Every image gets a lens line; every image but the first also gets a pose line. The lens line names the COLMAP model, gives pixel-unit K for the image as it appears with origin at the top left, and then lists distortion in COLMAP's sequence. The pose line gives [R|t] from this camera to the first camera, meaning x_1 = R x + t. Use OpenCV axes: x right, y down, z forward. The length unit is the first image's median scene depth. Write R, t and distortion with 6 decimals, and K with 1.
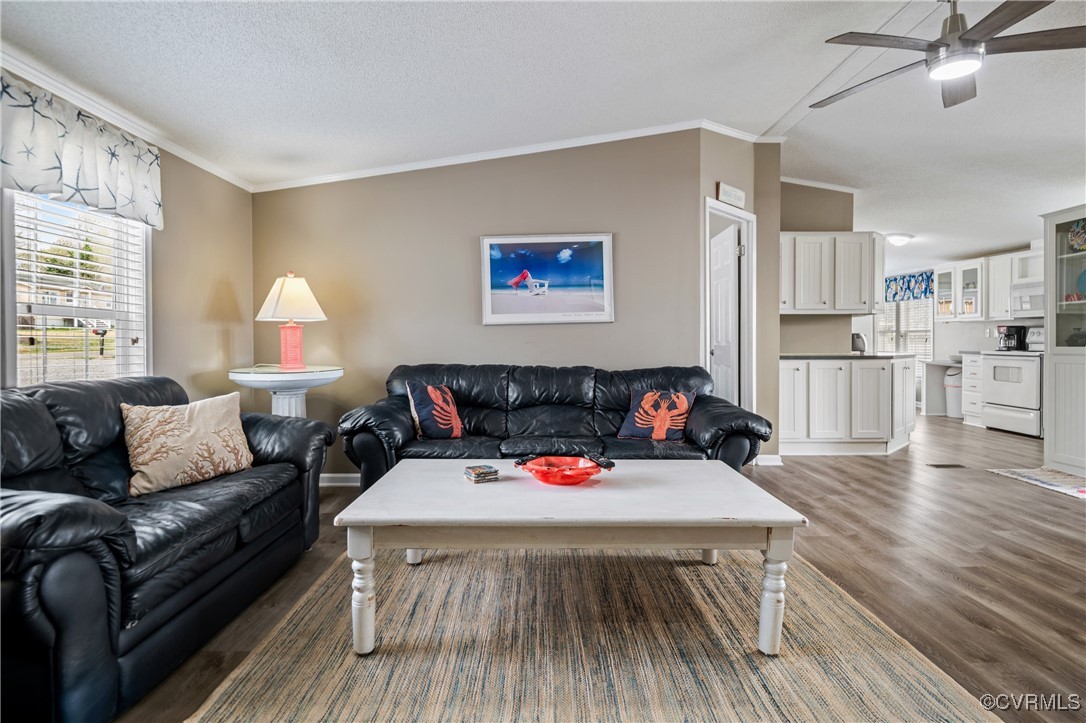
lens RADIAL K [[597.6, 0, 524.4], [0, 597.6, 335.8], [0, 0, 1]] dist [0.001561, -0.003228]
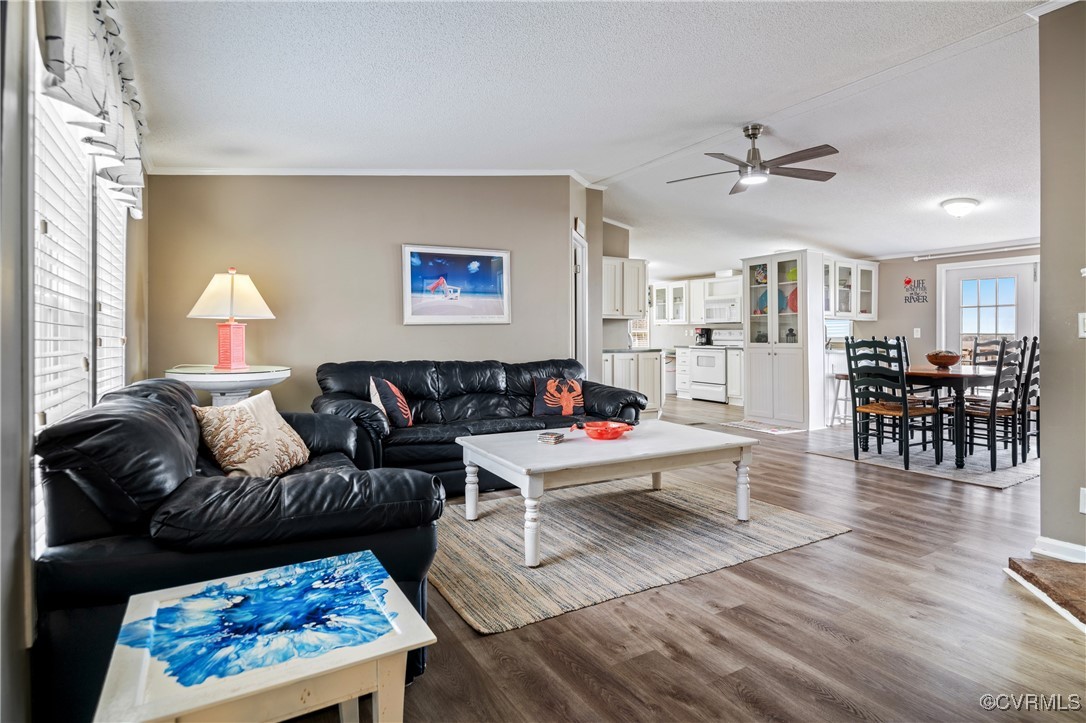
lens RADIAL K [[597.6, 0, 560.9], [0, 597.6, 311.9], [0, 0, 1]] dist [0.001561, -0.003228]
pose [[0.847666, 0.023699, 0.530000, -0.409633], [-0.005701, 0.999351, -0.035568, -0.004214], [-0.530499, 0.027128, 0.847251, -0.088421]]
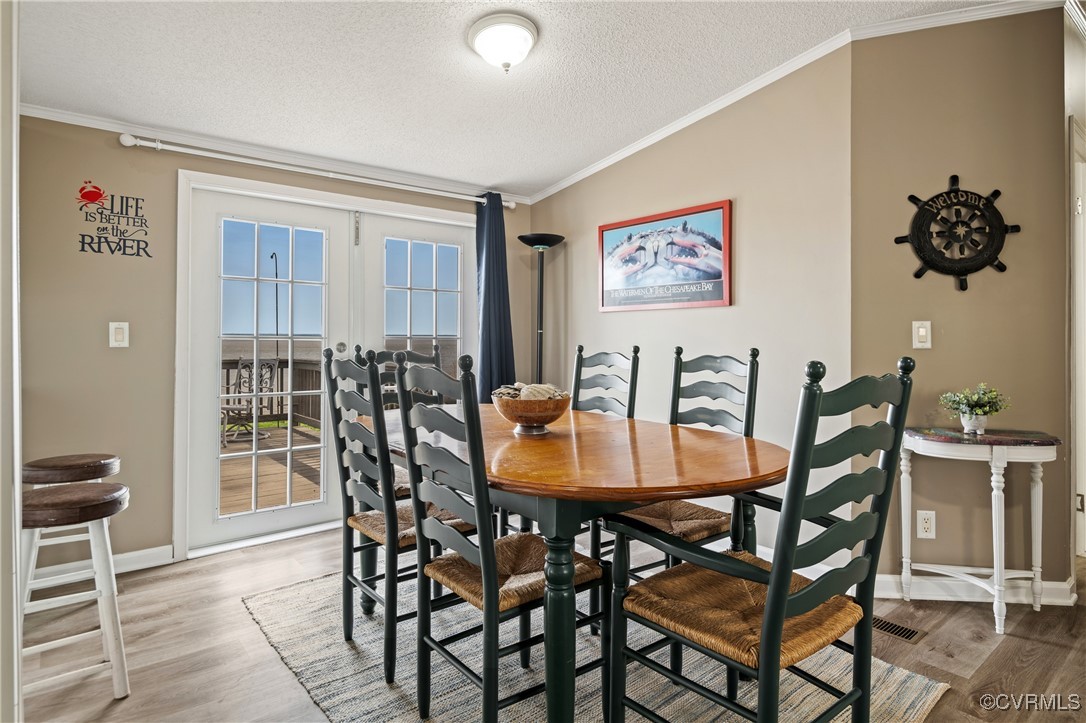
lens RADIAL K [[597.6, 0, 543.5], [0, 597.6, 339.3], [0, 0, 1]] dist [0.001561, -0.003228]
pose [[-0.633460, -0.005641, 0.773755, 0.573980], [-0.007575, 0.999971, 0.001089, -0.010632], [-0.773738, -0.005171, -0.633485, 0.879381]]
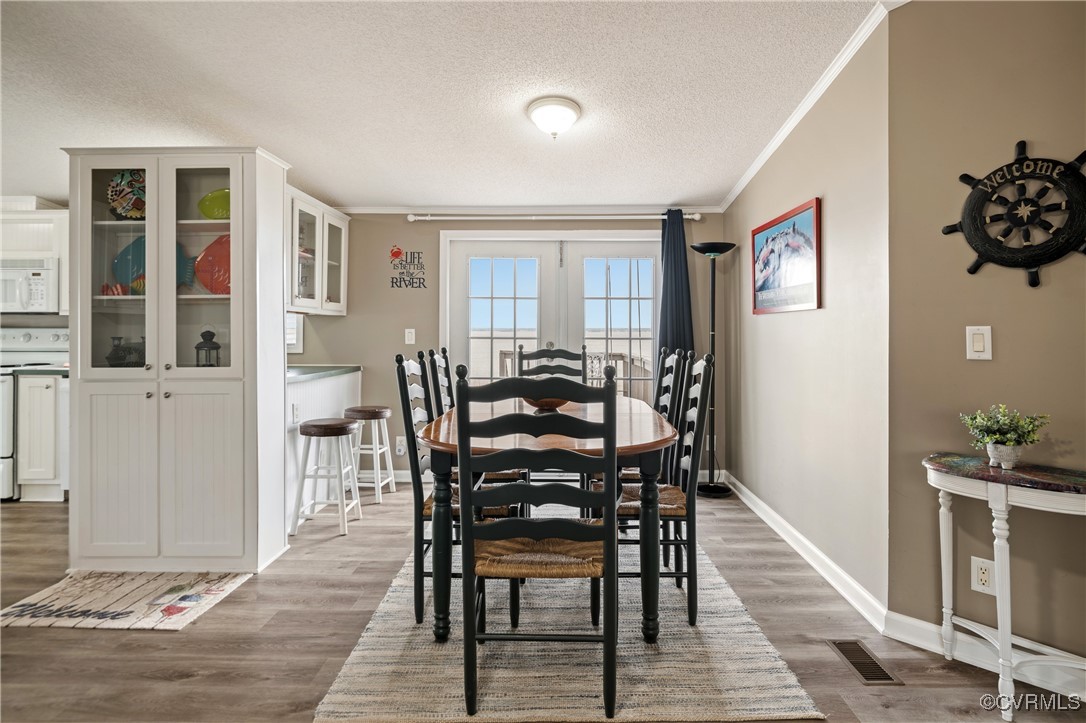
lens RADIAL K [[597.6, 0, 547.9], [0, 597.6, 327.9], [0, 0, 1]] dist [0.001561, -0.003228]
pose [[0.021492, 0.002426, 0.999766, 0.303431], [-0.006738, 0.999975, -0.002282, -0.025780], [-0.999746, -0.006688, 0.021508, 0.553904]]
